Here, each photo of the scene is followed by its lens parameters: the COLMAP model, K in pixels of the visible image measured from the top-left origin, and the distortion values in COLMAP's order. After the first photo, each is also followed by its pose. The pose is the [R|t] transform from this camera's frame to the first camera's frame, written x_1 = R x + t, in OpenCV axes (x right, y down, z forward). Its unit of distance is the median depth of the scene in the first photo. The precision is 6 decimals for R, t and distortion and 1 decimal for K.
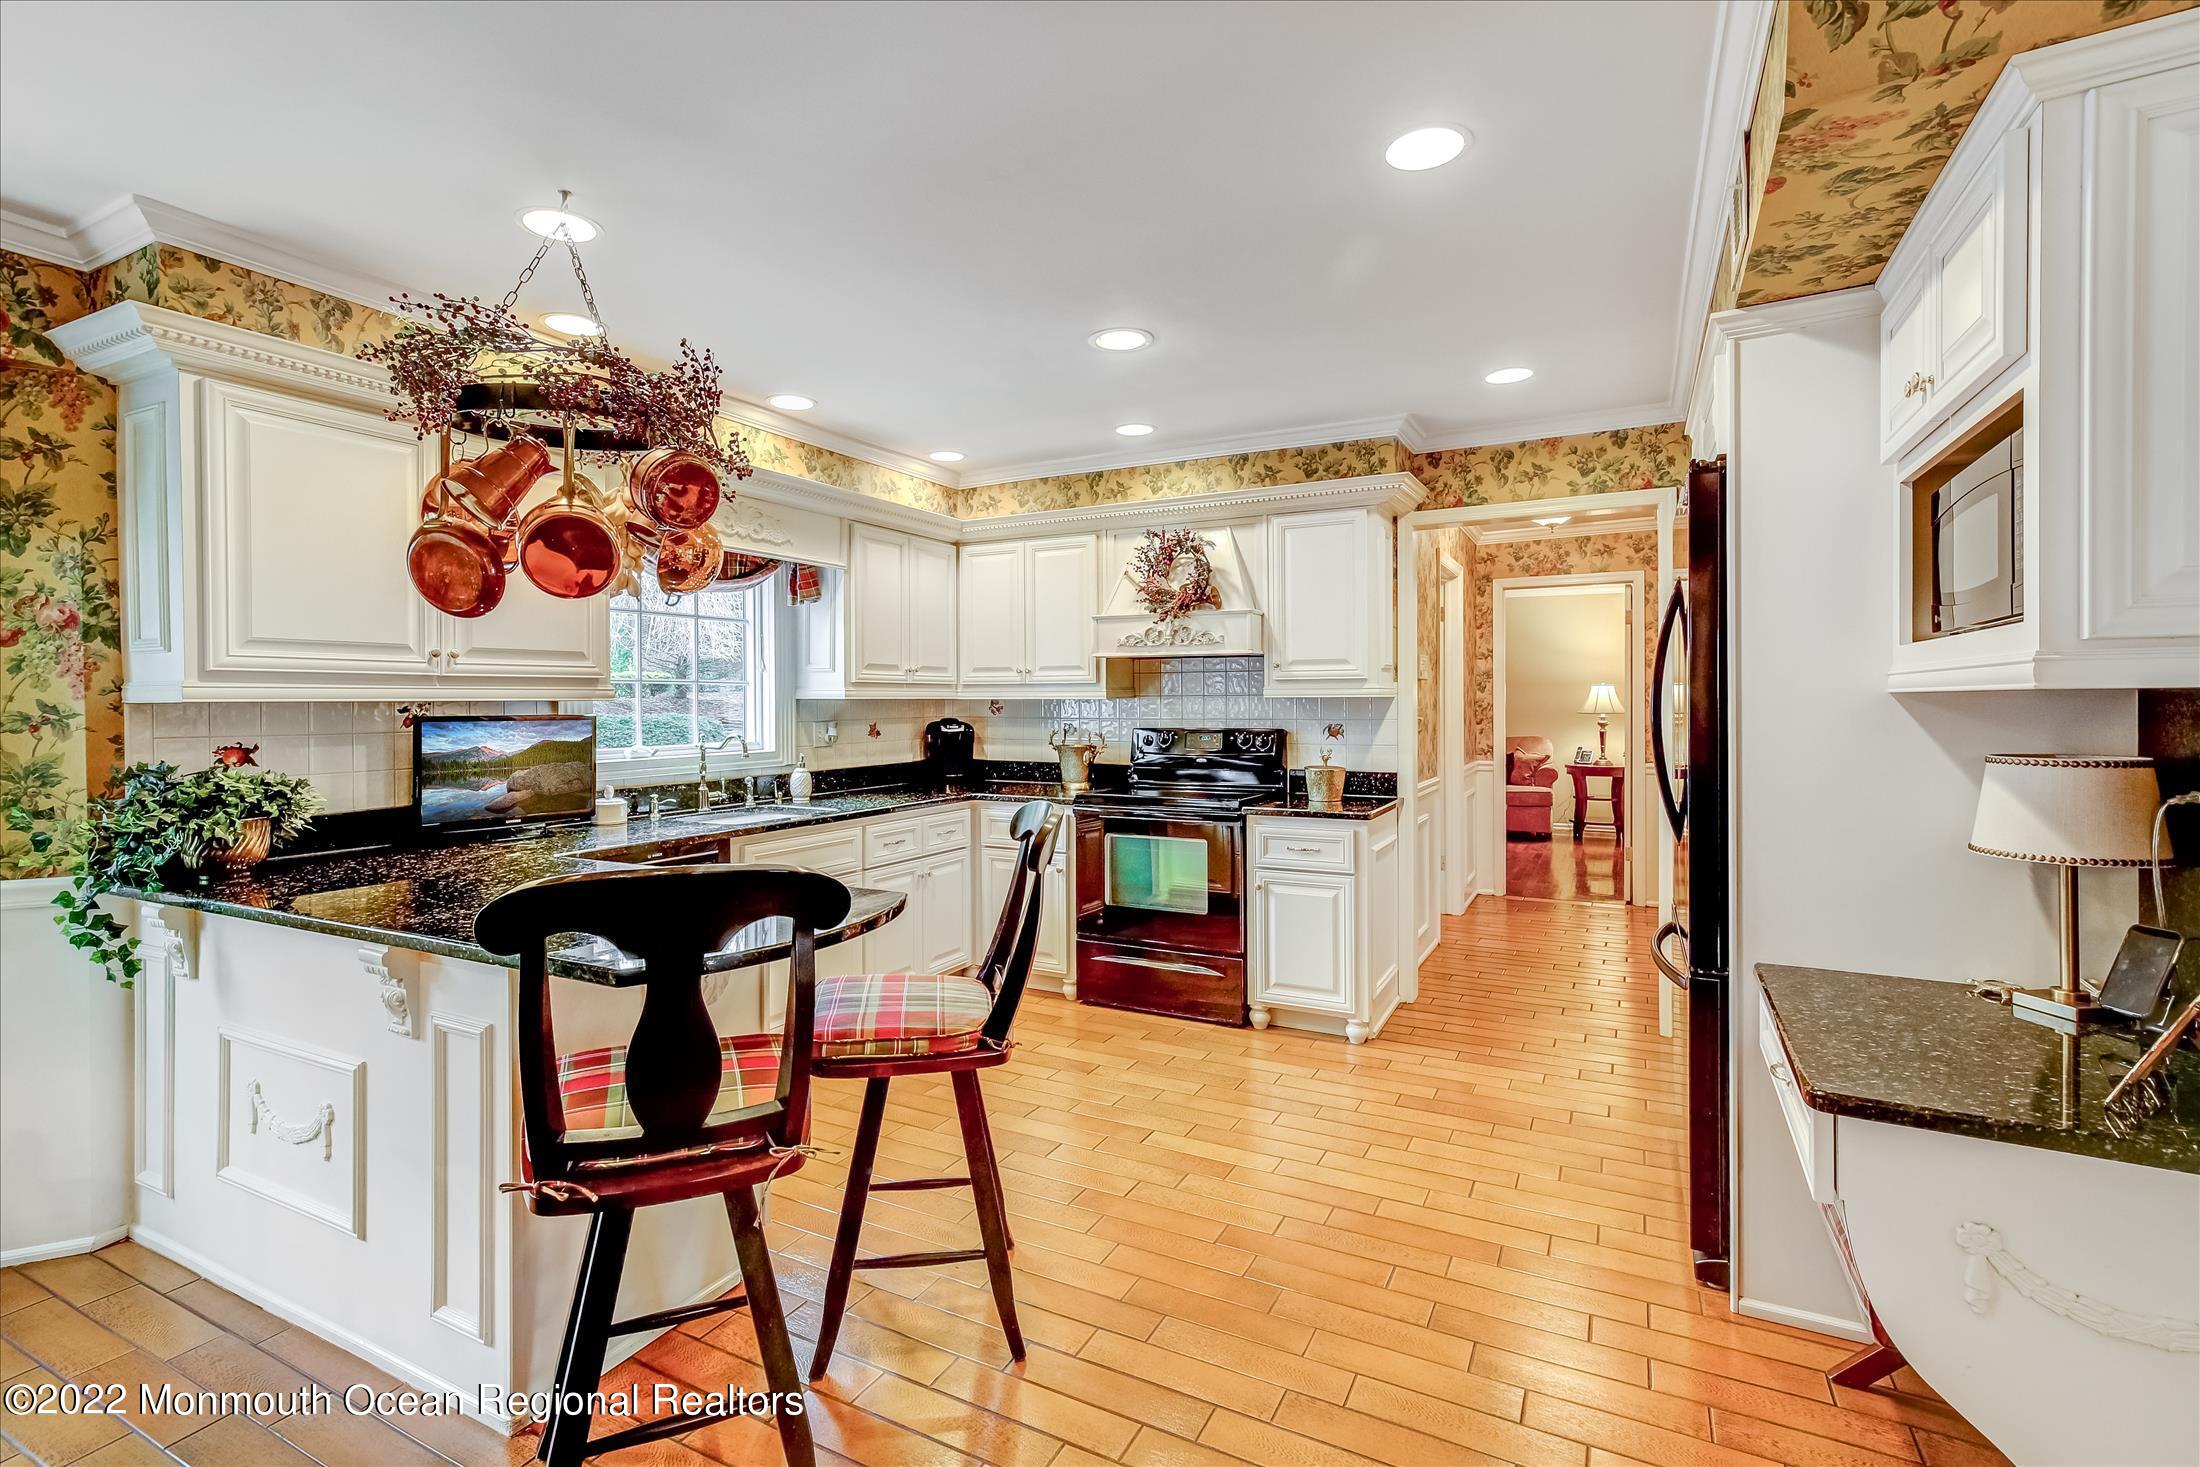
lens RADIAL K [[1035.9, 0, 1059.8], [0, 1035.9, 704.3], [0, 0, 1]] dist [0.015831, 0.003024]
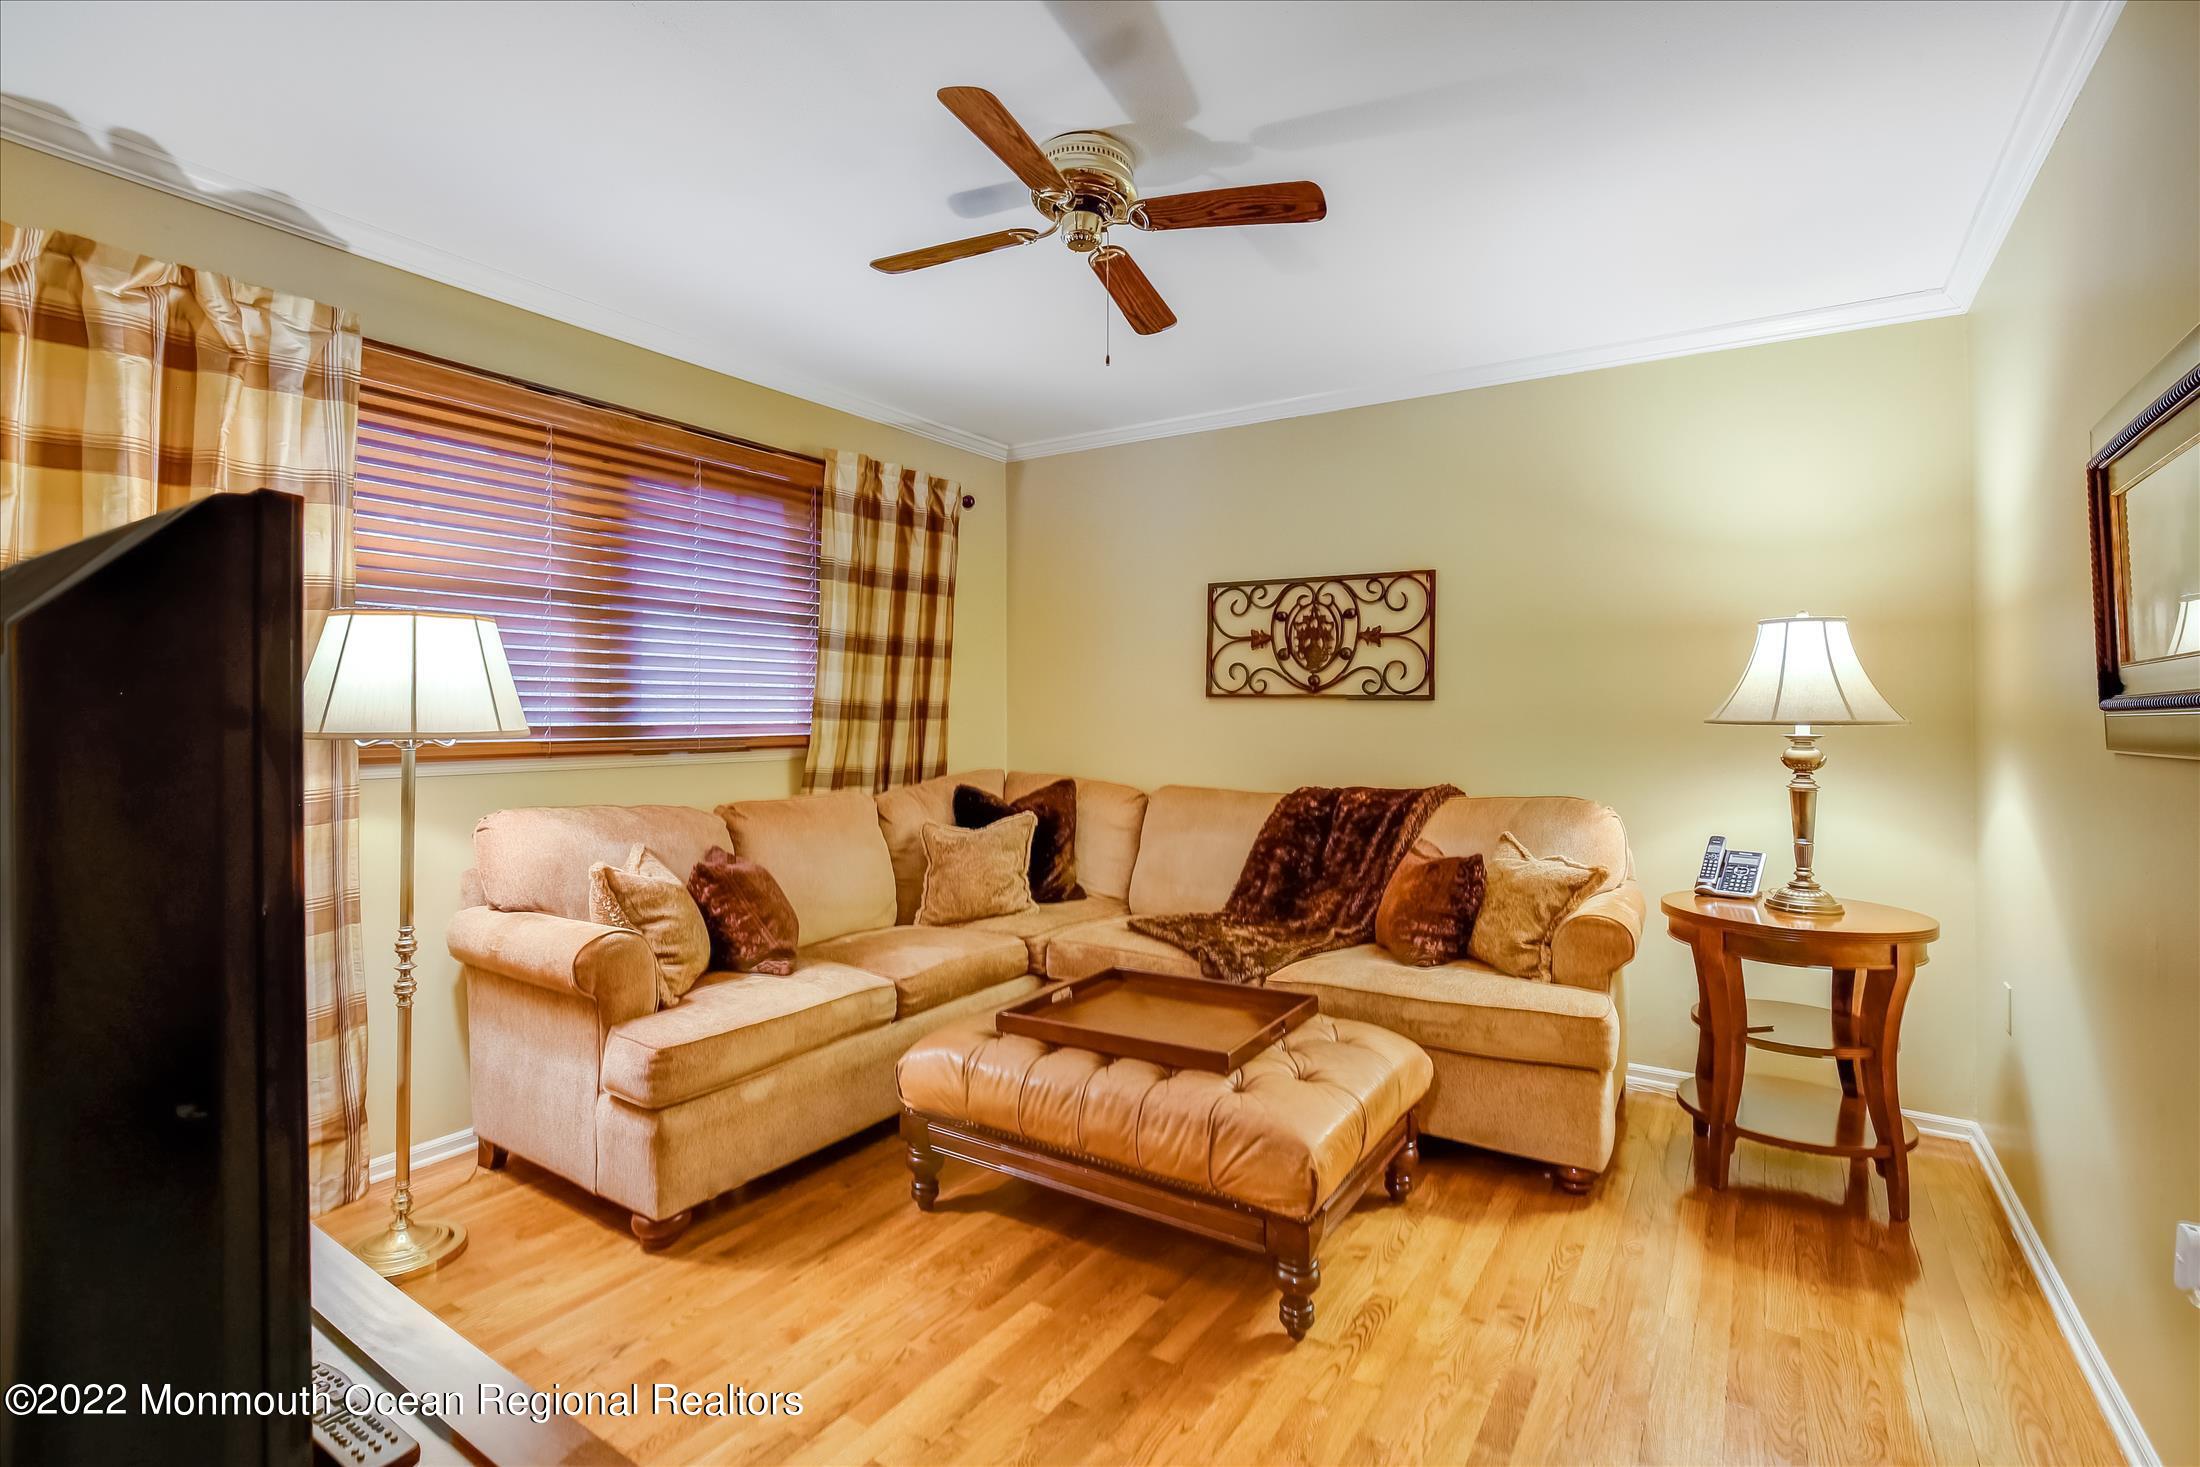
lens RADIAL K [[1035.9, 0, 1092.8], [0, 1035.9, 724.7], [0, 0, 1]] dist [0.015831, 0.003024]
pose [[0.997207, 0.000886, -0.074685, 0.875505], [0.000067, 0.999919, 0.012761, 0.013816], [0.074690, -0.012730, 0.997126, 1.754584]]
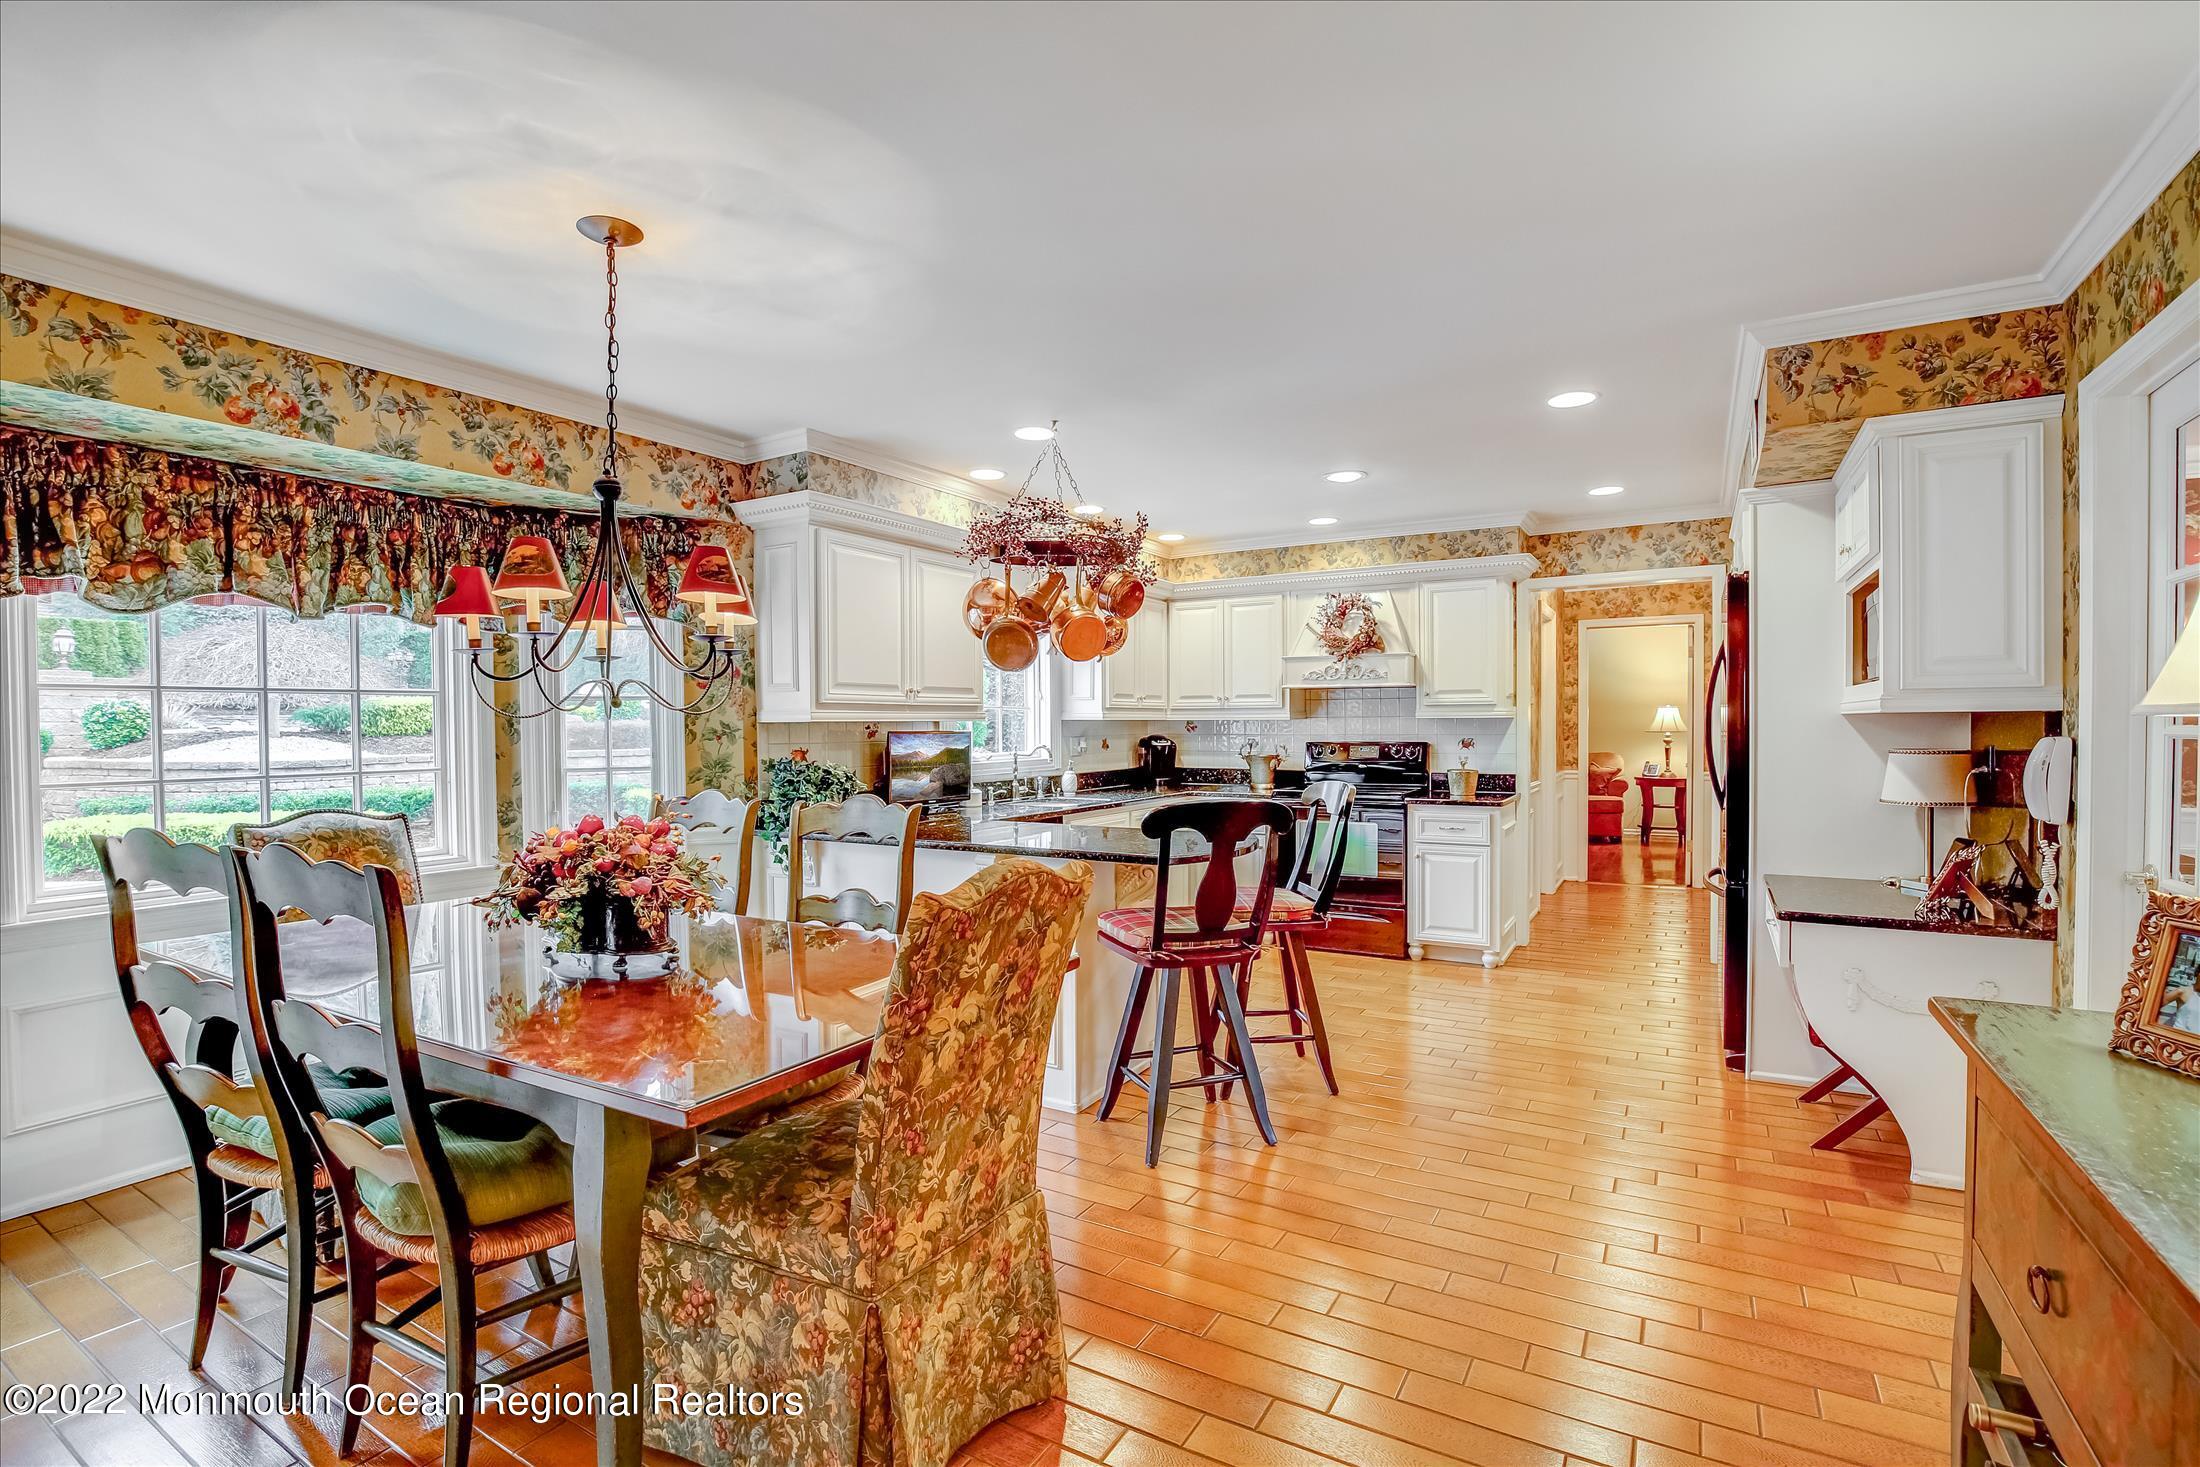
lens RADIAL K [[1035.9, 0, 1103.0], [0, 1035.9, 740.9], [0, 0, 1]] dist [0.015831, 0.003024]
pose [[0.999893, -0.002148, -0.014485, -0.196861], [0.002350, 0.999900, 0.013923, 0.003366], [0.014454, -0.013956, 0.999798, -0.365016]]
